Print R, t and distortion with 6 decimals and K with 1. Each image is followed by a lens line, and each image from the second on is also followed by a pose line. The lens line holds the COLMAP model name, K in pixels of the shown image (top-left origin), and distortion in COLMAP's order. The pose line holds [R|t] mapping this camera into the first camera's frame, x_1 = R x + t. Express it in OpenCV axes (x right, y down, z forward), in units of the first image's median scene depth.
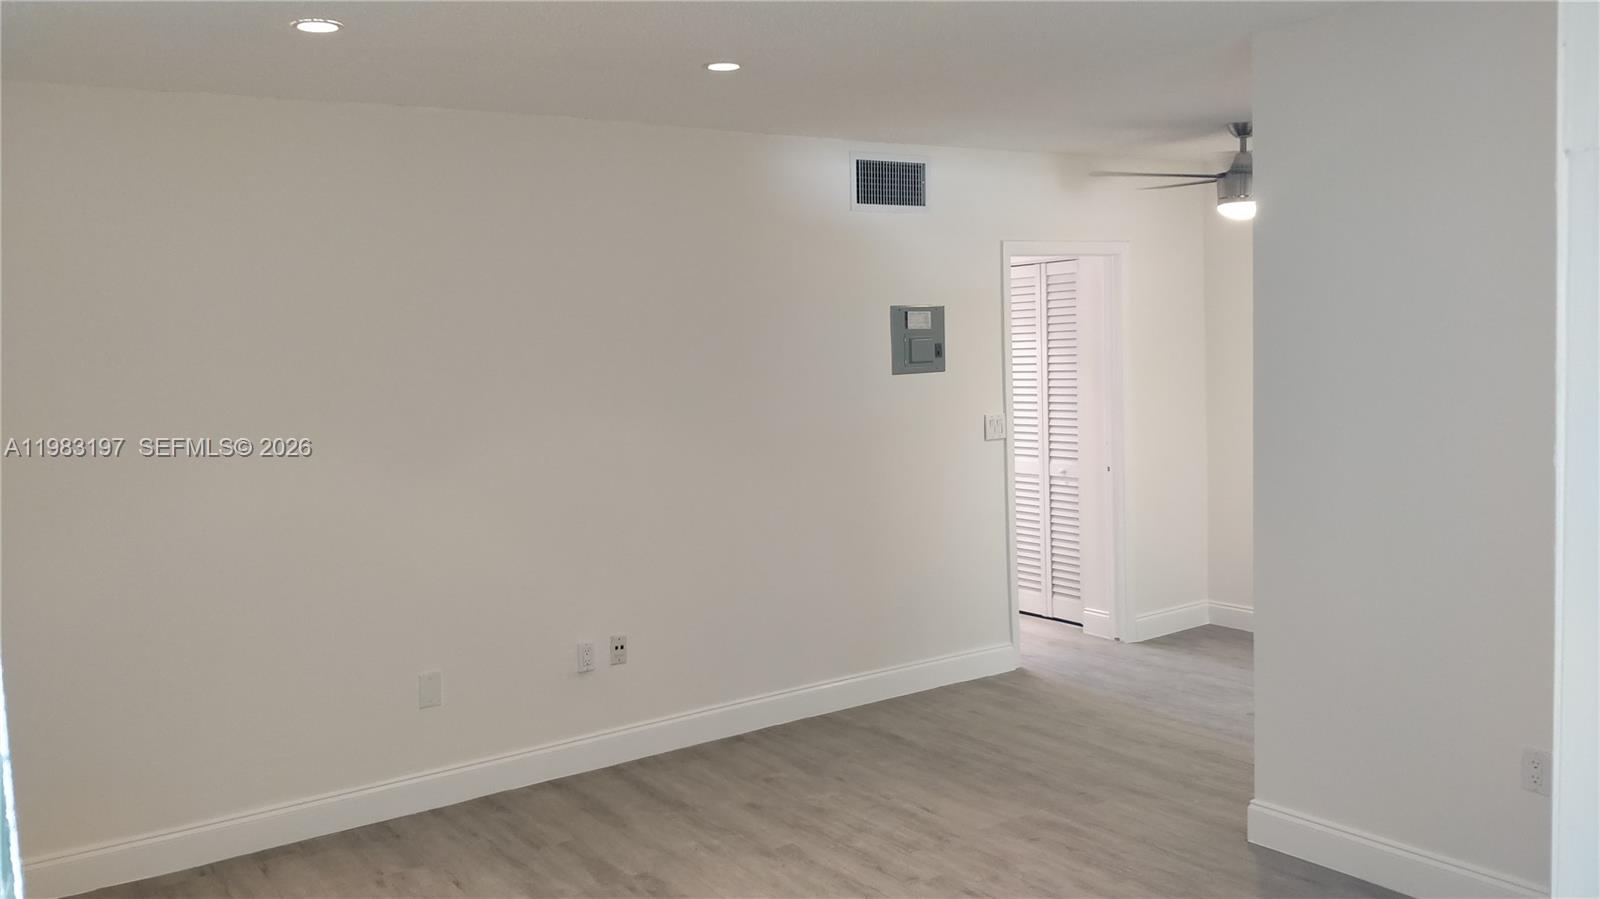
lens RADIAL K [[1310.7, 0, 806.7], [0, 1310.7, 441.6], [0, 0, 1]] dist [0.109357, -0.096242]
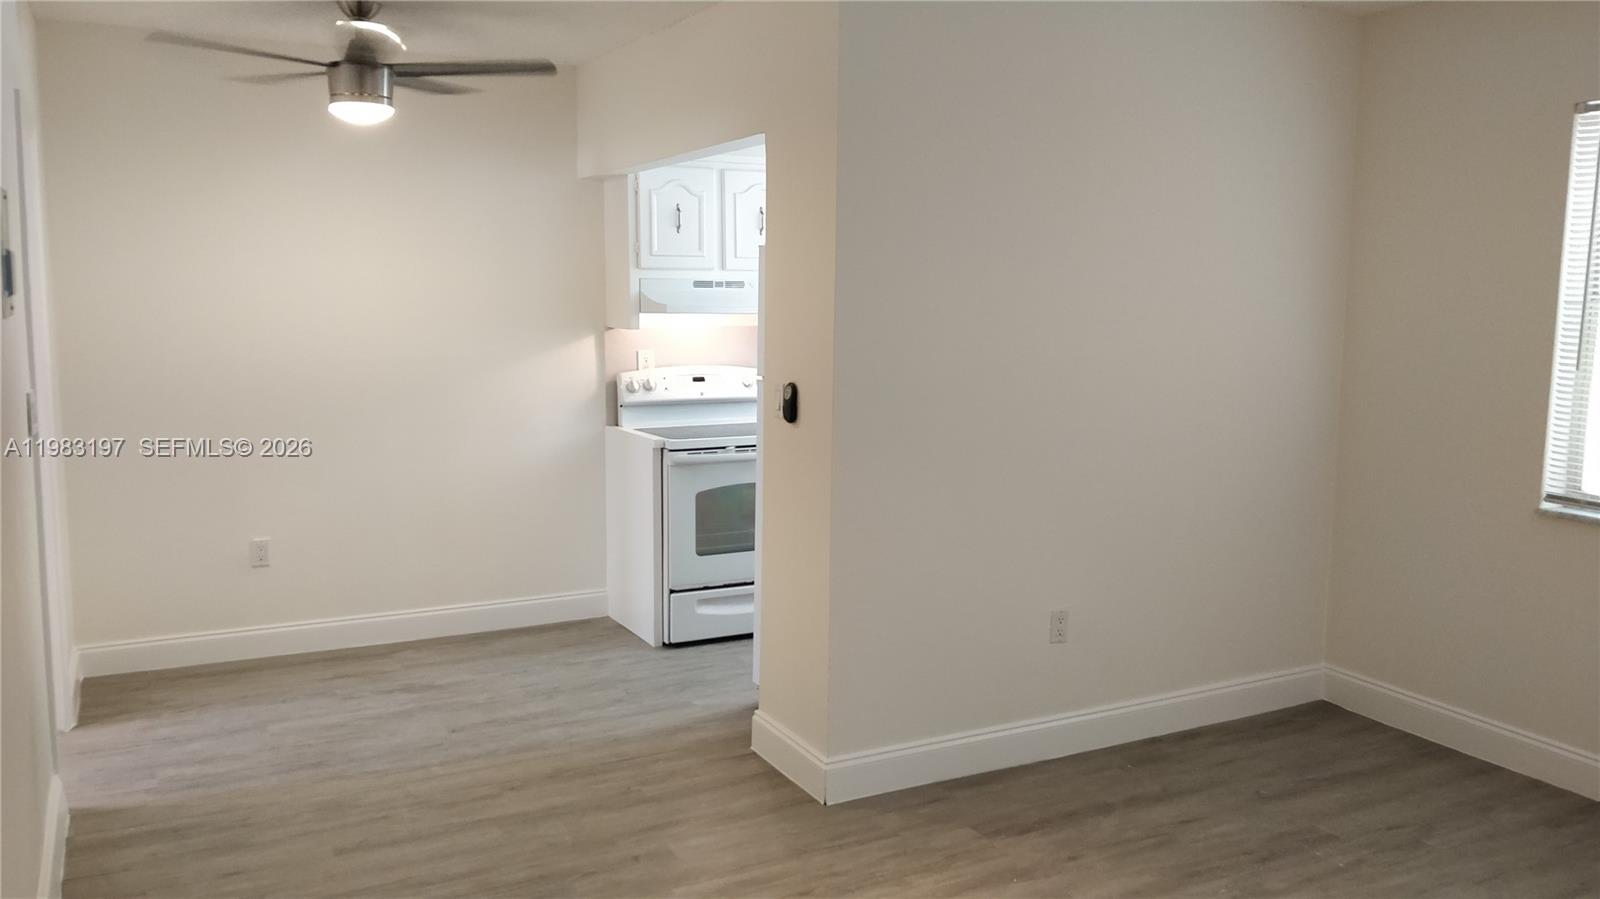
lens RADIAL K [[1310.7, 0, 806.7], [0, 1310.7, 441.6], [0, 0, 1]] dist [0.109357, -0.096242]
pose [[0.128986, -0.083681, 0.988109, -0.448208], [0.055655, 0.995473, 0.077039, -0.028843], [-0.990083, 0.045056, 0.133060, 0.657970]]
